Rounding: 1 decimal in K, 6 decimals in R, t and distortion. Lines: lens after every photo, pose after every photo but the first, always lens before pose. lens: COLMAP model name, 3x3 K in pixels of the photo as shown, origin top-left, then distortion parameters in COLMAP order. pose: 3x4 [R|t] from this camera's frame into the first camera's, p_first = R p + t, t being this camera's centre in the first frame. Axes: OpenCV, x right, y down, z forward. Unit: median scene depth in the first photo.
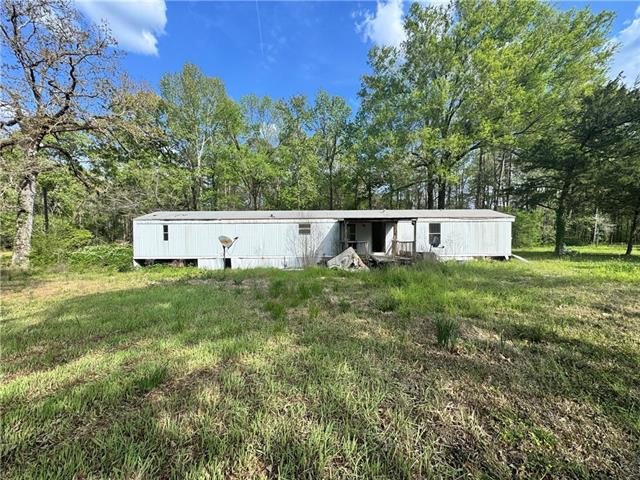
lens RADIAL K [[254.5, 0, 319.5], [0, 254.5, 241.6], [0, 0, 1]] dist [-0.000948, -0.000096]
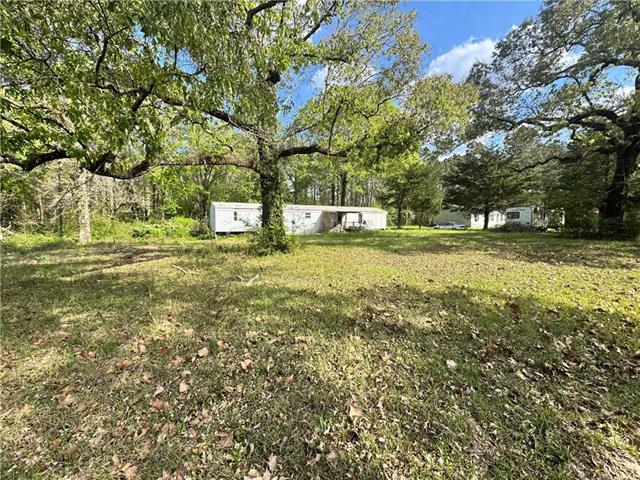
lens RADIAL K [[254.5, 0, 322.5], [0, 254.5, 239.6], [0, 0, 1]] dist [-0.000948, -0.000096]
pose [[0.869478, -0.027686, 0.493195, -0.947842], [-0.001028, 0.998325, 0.057854, 0.023048], [-0.493970, -0.050810, 0.867993, -0.792167]]
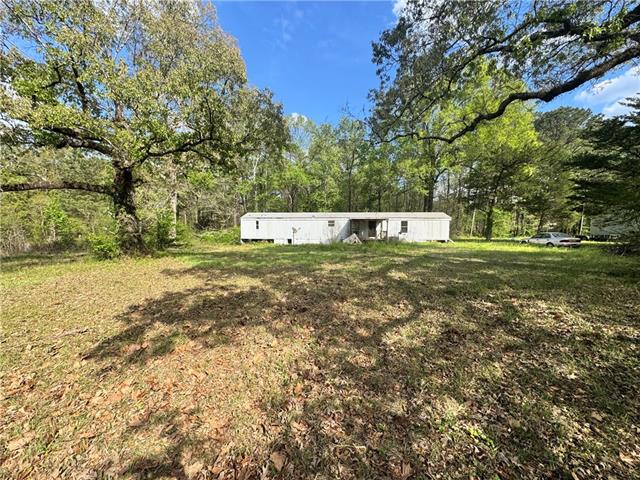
lens RADIAL K [[254.5, 0, 318.2], [0, 254.5, 241.4], [0, 0, 1]] dist [-0.000948, -0.000096]
pose [[0.995735, 0.015917, -0.090877, 0.016561], [-0.012280, 0.999107, 0.040438, 0.005853], [0.091439, -0.039150, 0.995041, -0.839054]]
